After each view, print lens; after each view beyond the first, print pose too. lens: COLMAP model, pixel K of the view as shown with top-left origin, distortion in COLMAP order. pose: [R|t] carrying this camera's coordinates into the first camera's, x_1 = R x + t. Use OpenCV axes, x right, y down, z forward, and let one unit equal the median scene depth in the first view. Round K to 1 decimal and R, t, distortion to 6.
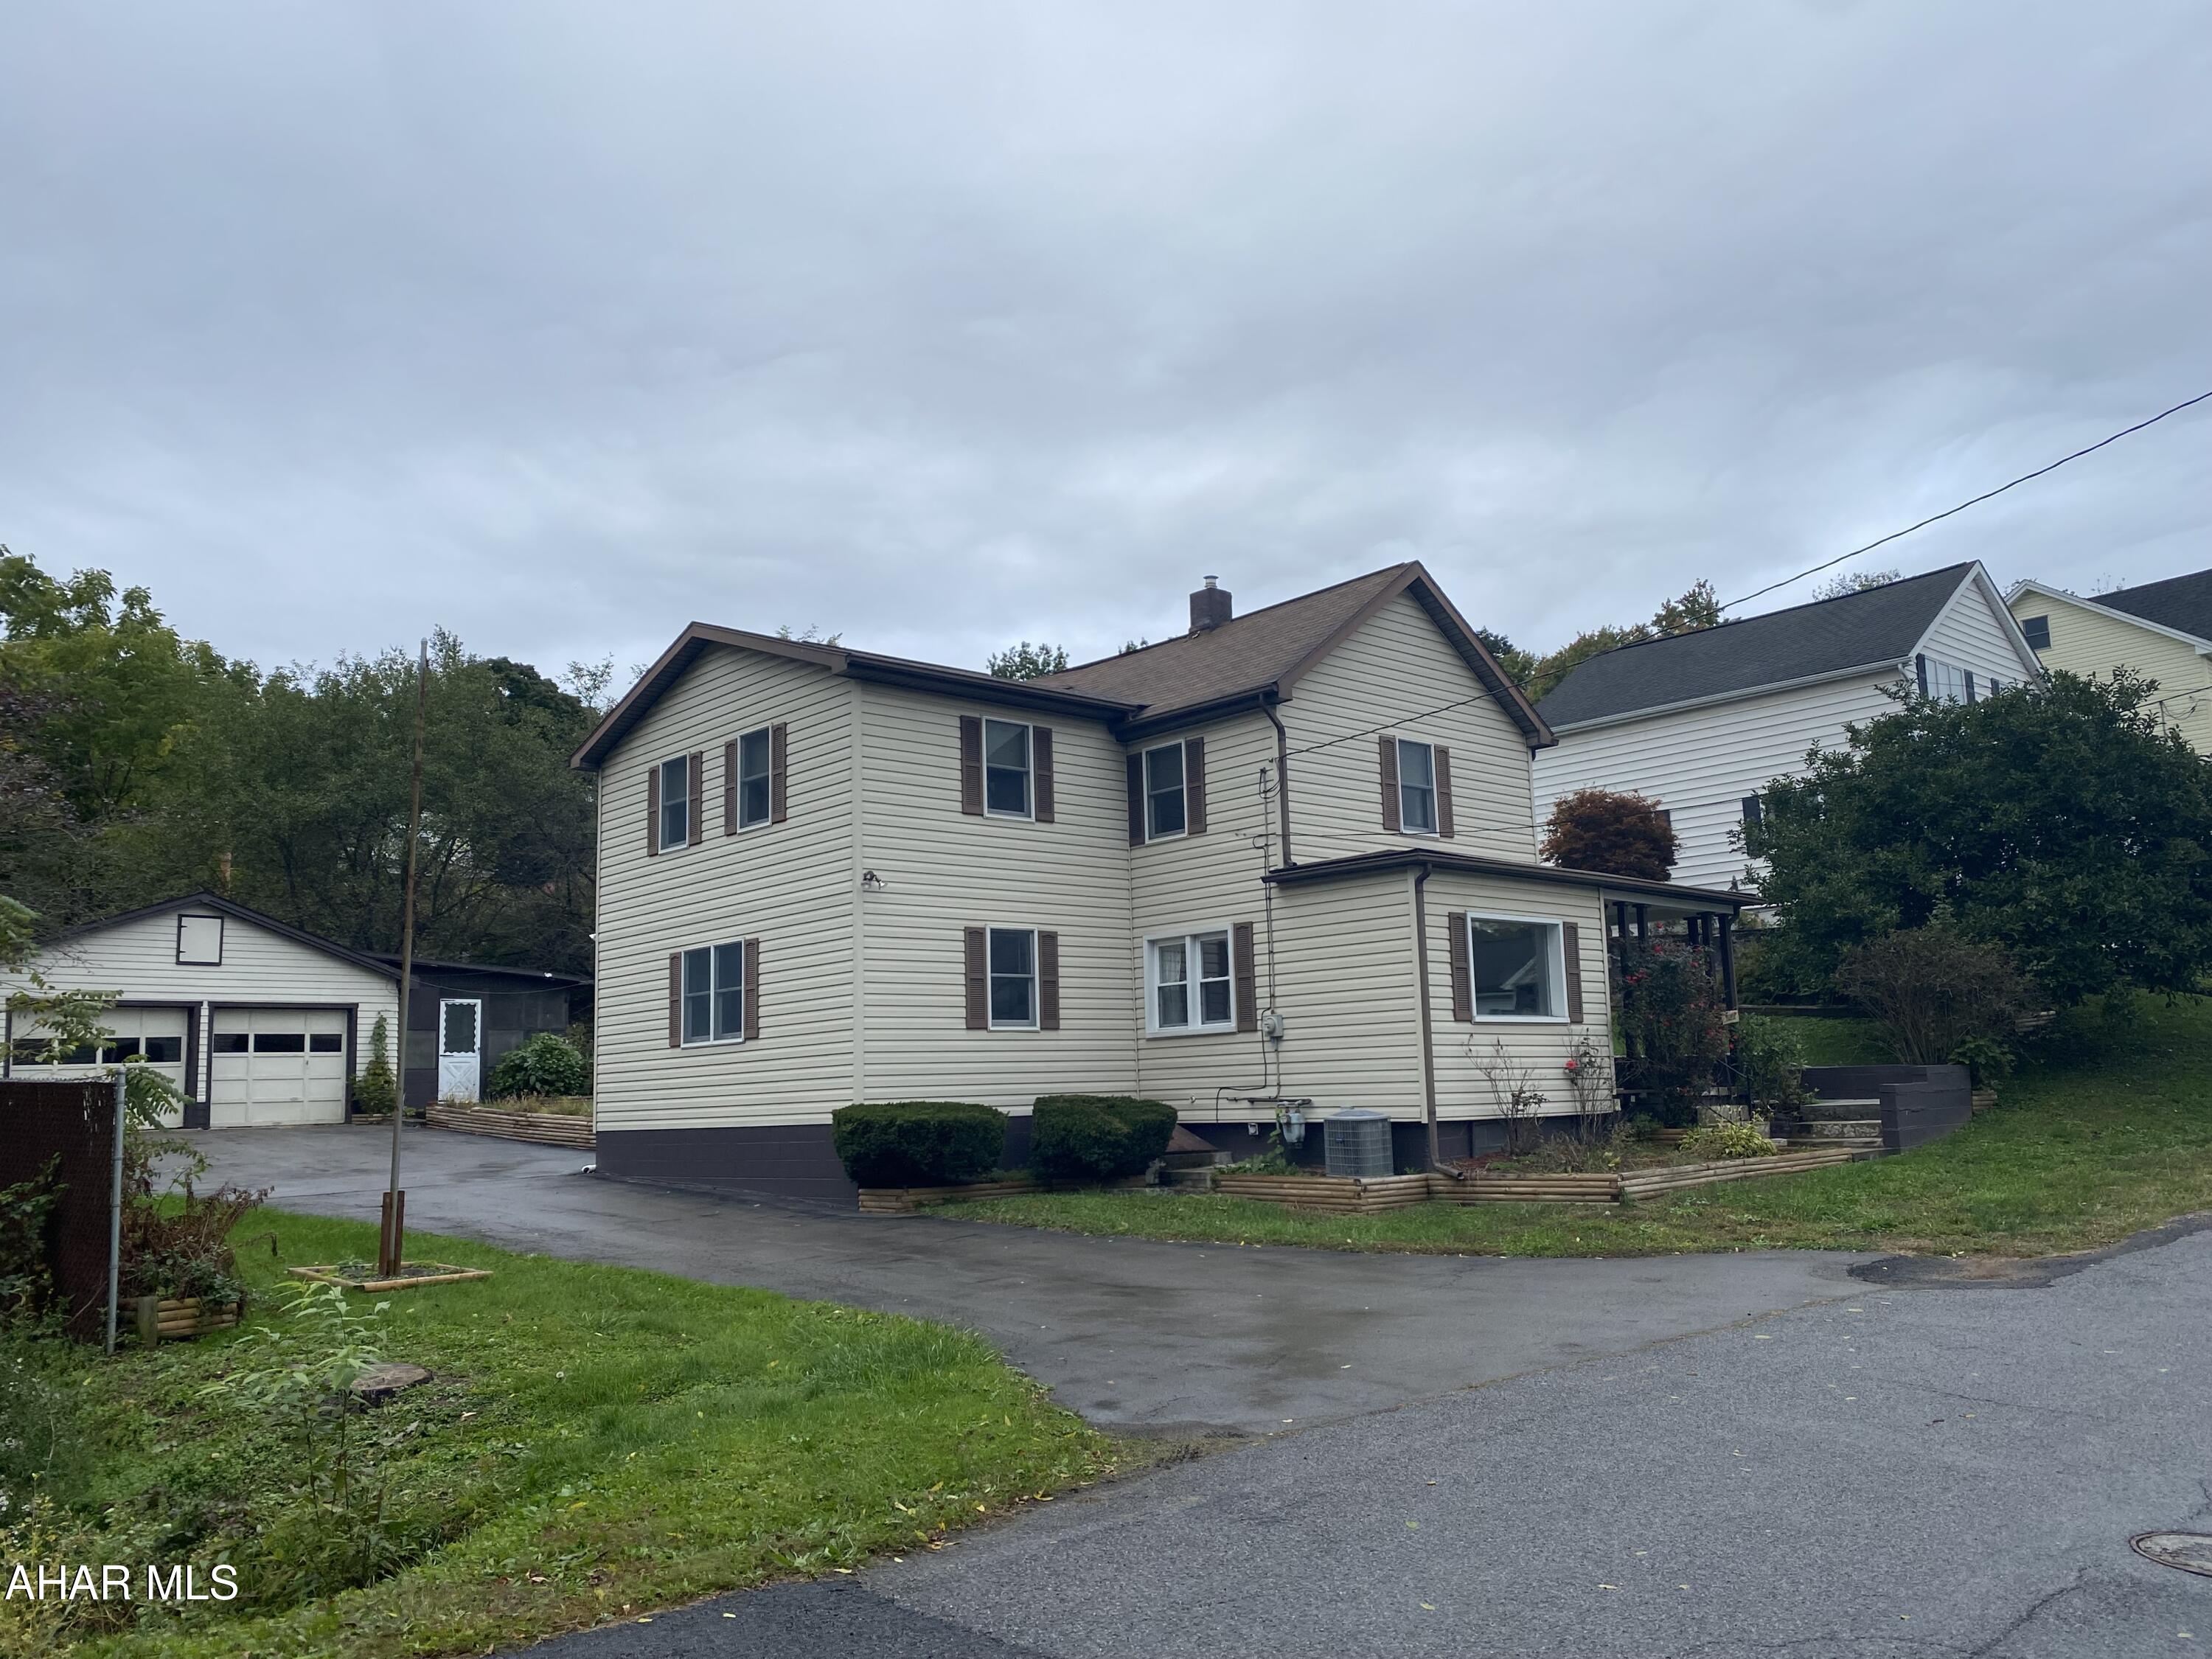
lens RADIAL K [[1689.5, 0, 1116.0], [0, 1689.5, 840.2], [0, 0, 1]] dist [0.026287, -0.030738]
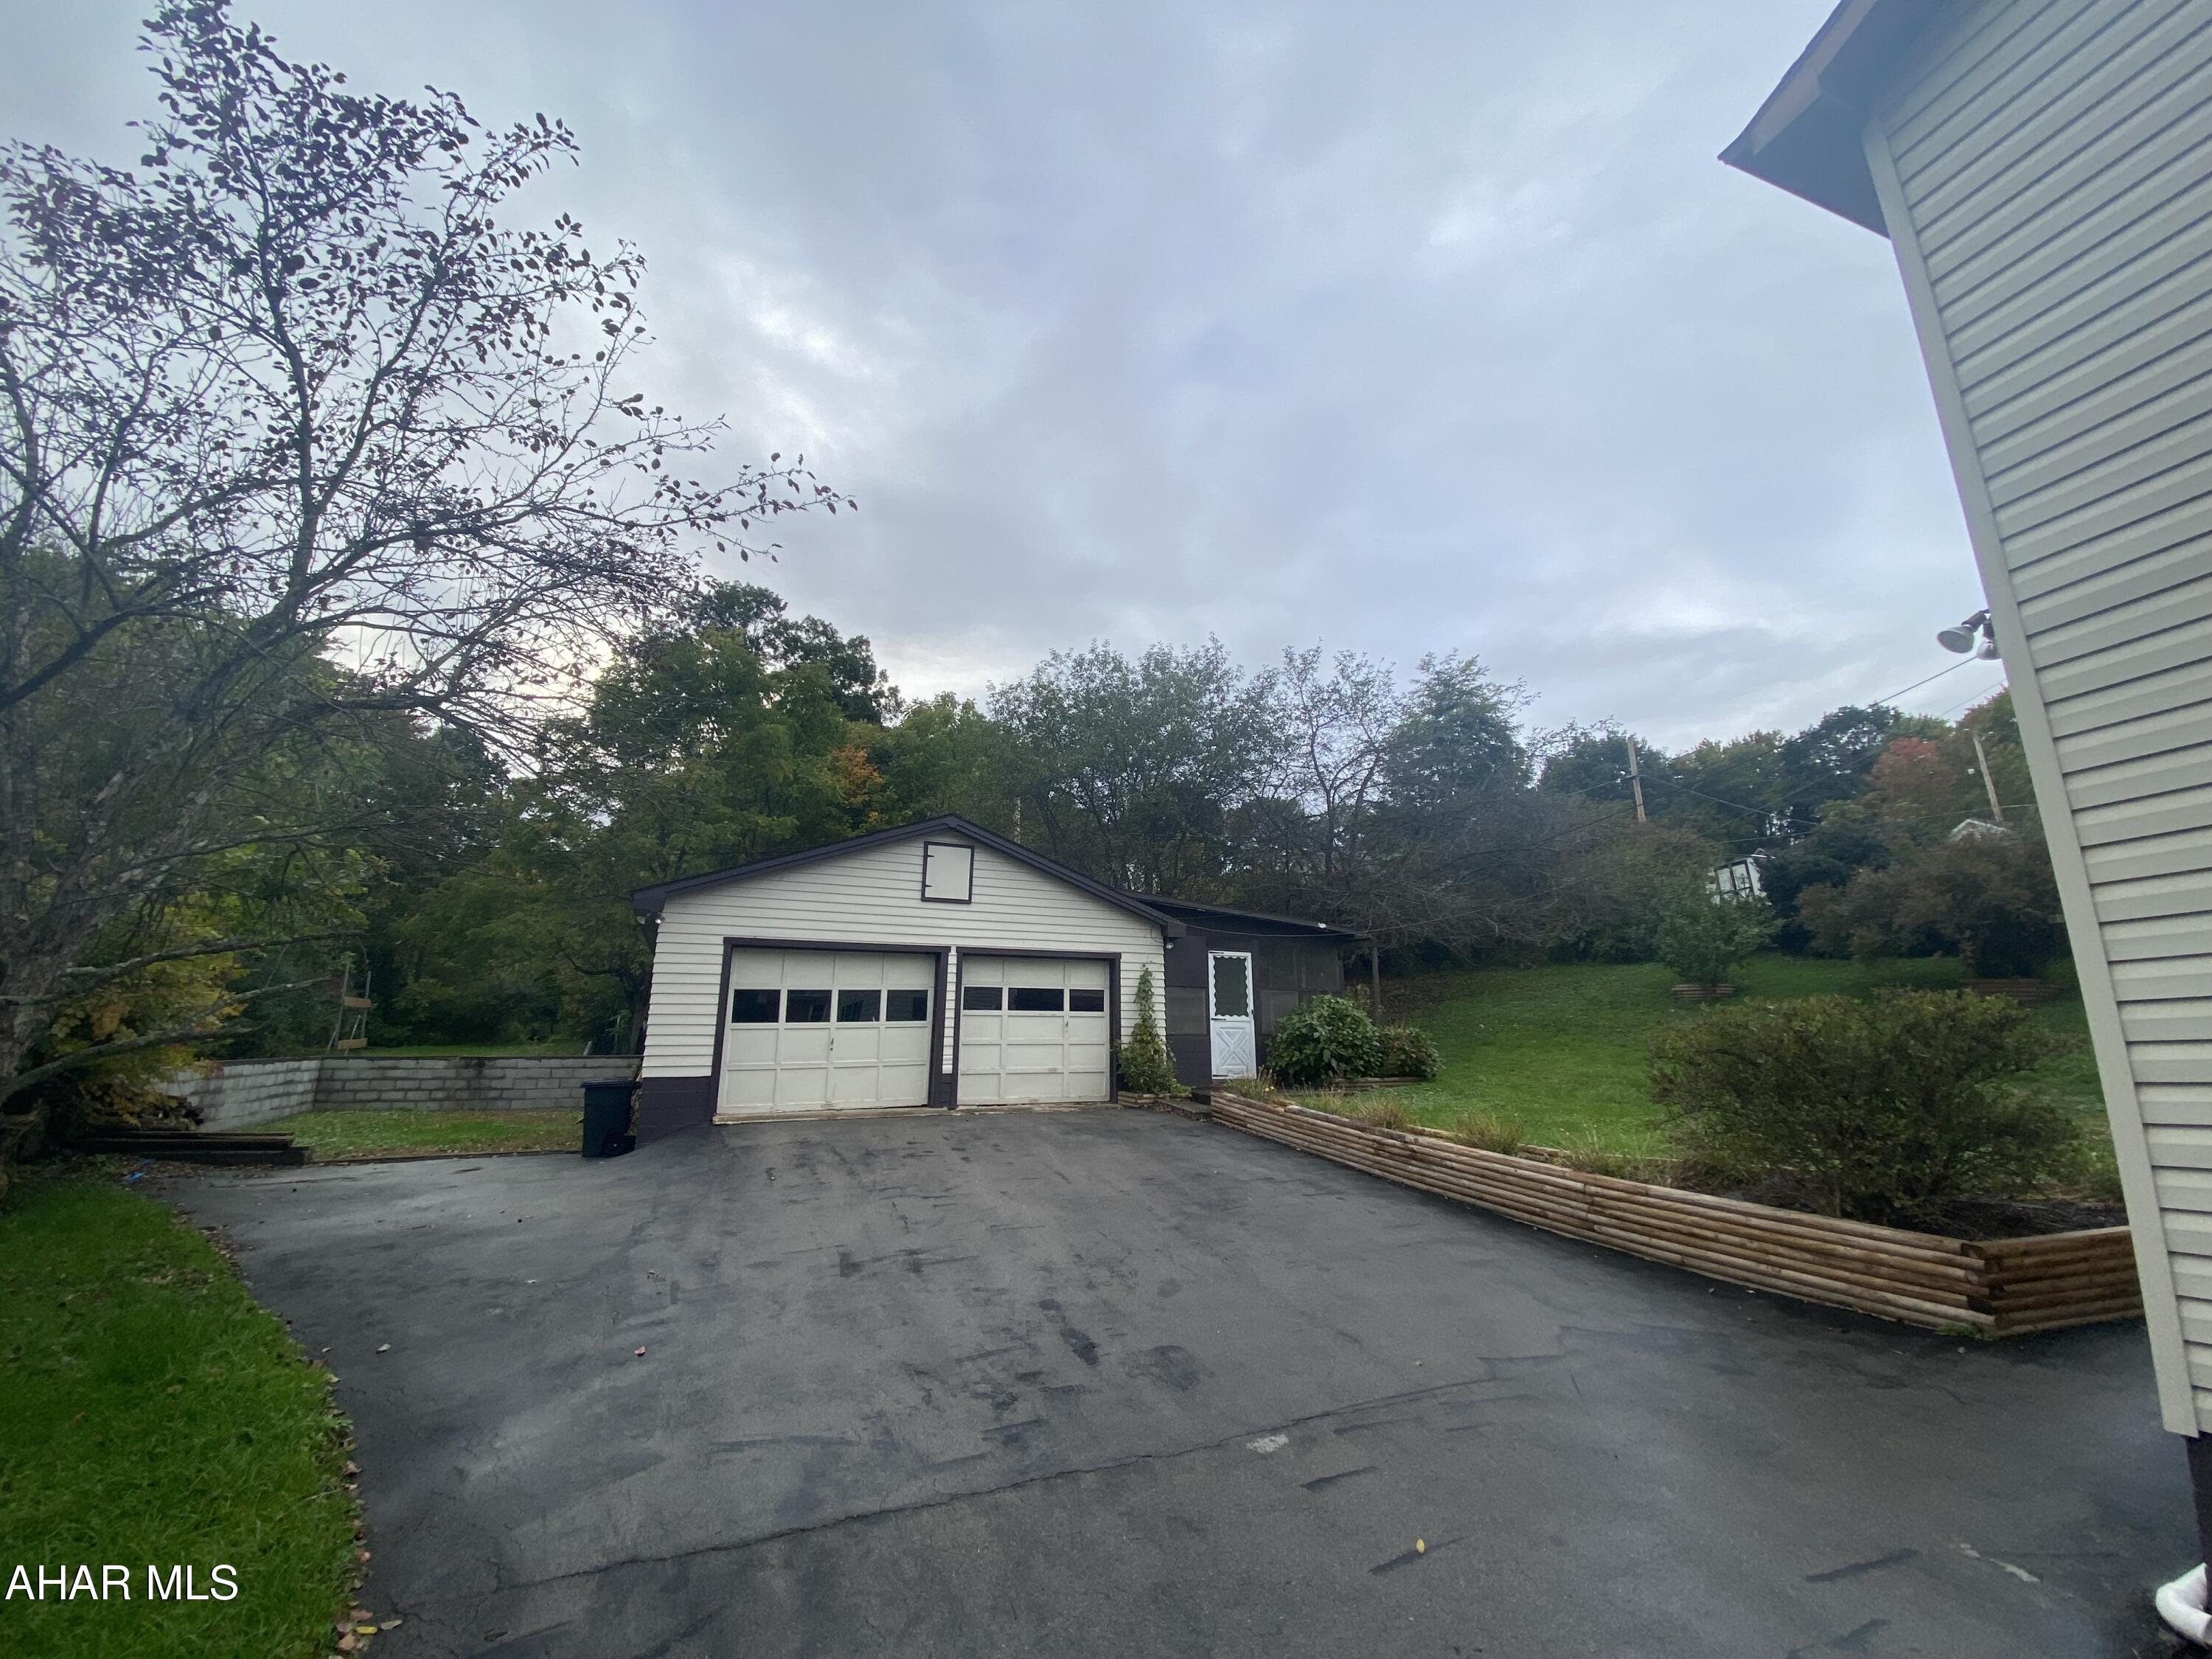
lens RADIAL K [[893.4, 0, 1096.2], [0, 893.4, 811.2], [0, 0, 1]] dist [-0.003899, -0.008080]
pose [[0.910240, -0.064488, -0.409028, -0.409255], [0.025888, 0.994729, -0.099219, 0.104231], [0.413271, 0.079724, 0.907112, 0.885757]]
